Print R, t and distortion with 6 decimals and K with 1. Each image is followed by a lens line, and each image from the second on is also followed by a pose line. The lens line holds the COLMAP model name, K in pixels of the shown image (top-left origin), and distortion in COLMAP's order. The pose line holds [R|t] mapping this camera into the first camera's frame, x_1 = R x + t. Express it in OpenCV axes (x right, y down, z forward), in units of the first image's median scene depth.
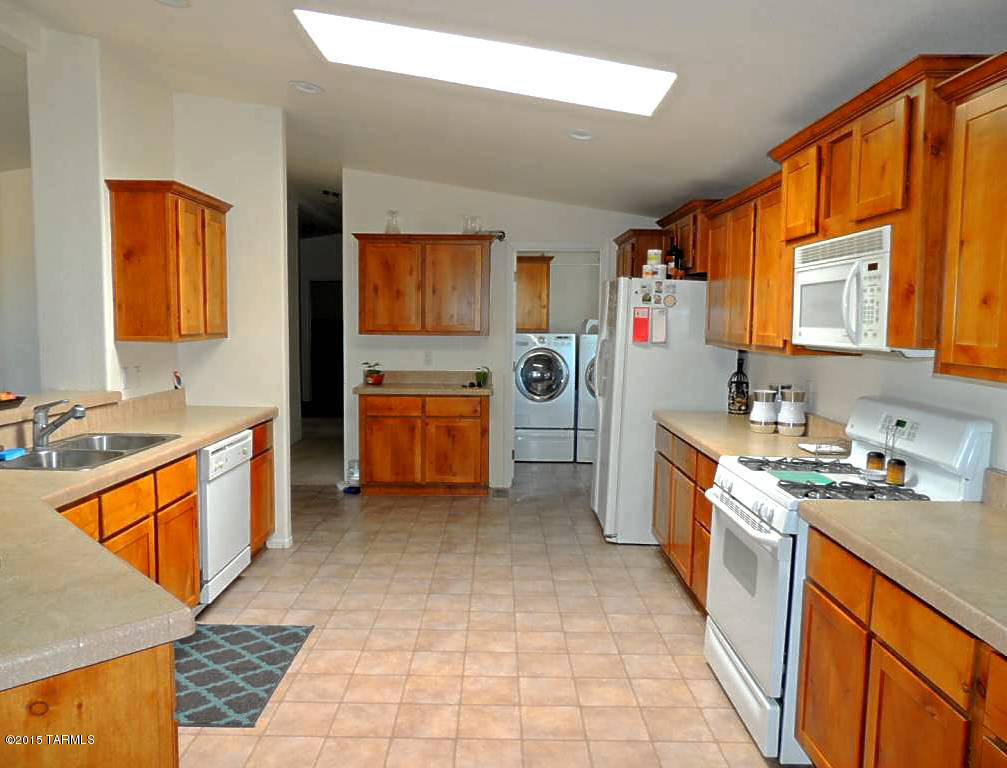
lens RADIAL K [[731.5, 0, 498.0], [0, 731.5, 383.5], [0, 0, 1]] dist [-0.028324, 0.010392]
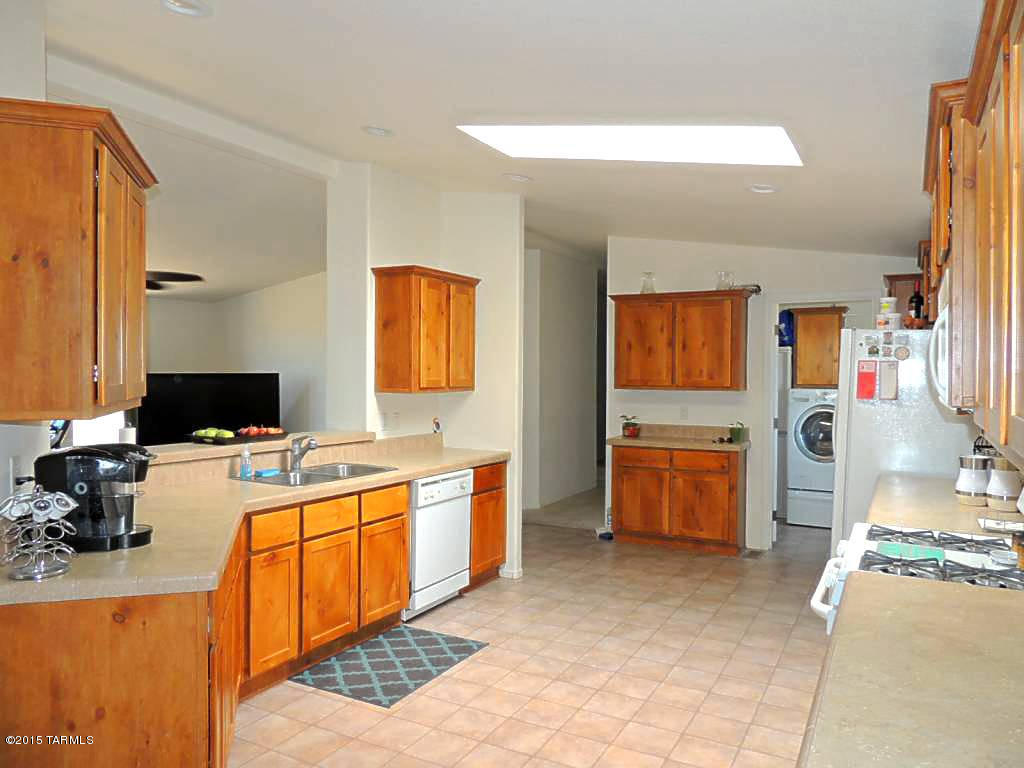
lens RADIAL K [[730.6, 0, 511.4], [0, 730.6, 384.3], [0, 0, 1]] dist [-0.021551, -0.000879]
pose [[0.880973, 0.002587, -0.473159, 0.289134], [-0.037712, 0.997188, -0.064763, 0.001471], [0.471661, 0.074898, 0.878593, -0.012307]]
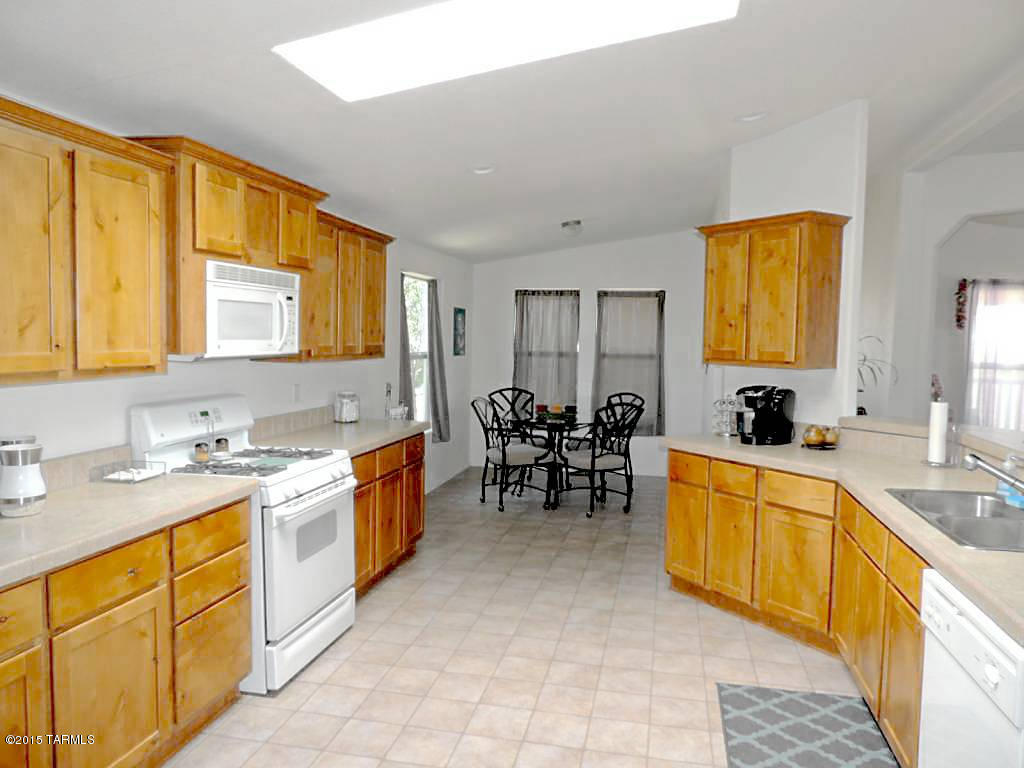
lens RADIAL K [[730.6, 0, 512.8], [0, 730.6, 378.6], [0, 0, 1]] dist [-0.021551, -0.000879]
pose [[-0.977622, -0.043360, 0.205852, -0.159518], [-0.013590, 0.989502, 0.143880, -0.137657], [-0.209930, 0.137863, -0.967948, 1.491155]]
